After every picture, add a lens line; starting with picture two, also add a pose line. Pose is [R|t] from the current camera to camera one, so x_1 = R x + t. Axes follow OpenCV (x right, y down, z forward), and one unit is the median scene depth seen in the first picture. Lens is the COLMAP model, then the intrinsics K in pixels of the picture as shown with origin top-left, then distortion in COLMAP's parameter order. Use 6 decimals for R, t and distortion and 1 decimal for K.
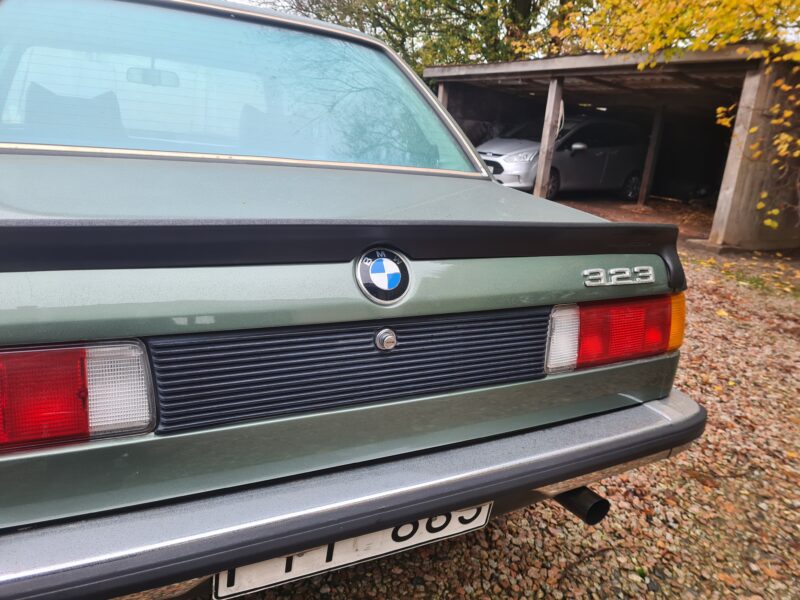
lens RADIAL K [[611.5, 0, 400.0], [0, 611.5, 300.0], [0, 0, 1]] dist [0.022200, -0.010000]
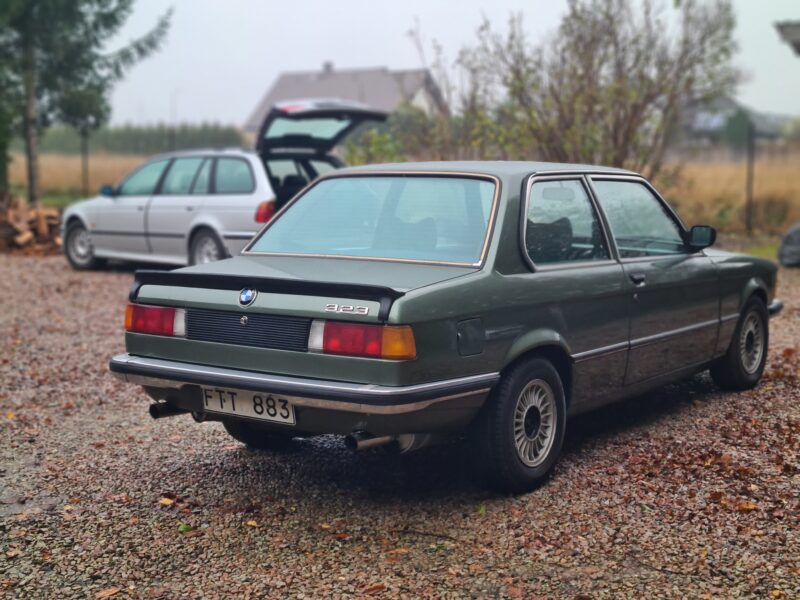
lens RADIAL K [[1205.1, 0, 400.0], [0, 1205.1, 300.0], [0, 0, 1]] dist [0.015441, 0.106553]
pose [[0.444946, 0.012584, -0.895469, 4.097255], [-0.194621, 0.977363, -0.082969, 0.232295], [0.874154, 0.211194, 0.437323, -0.589673]]
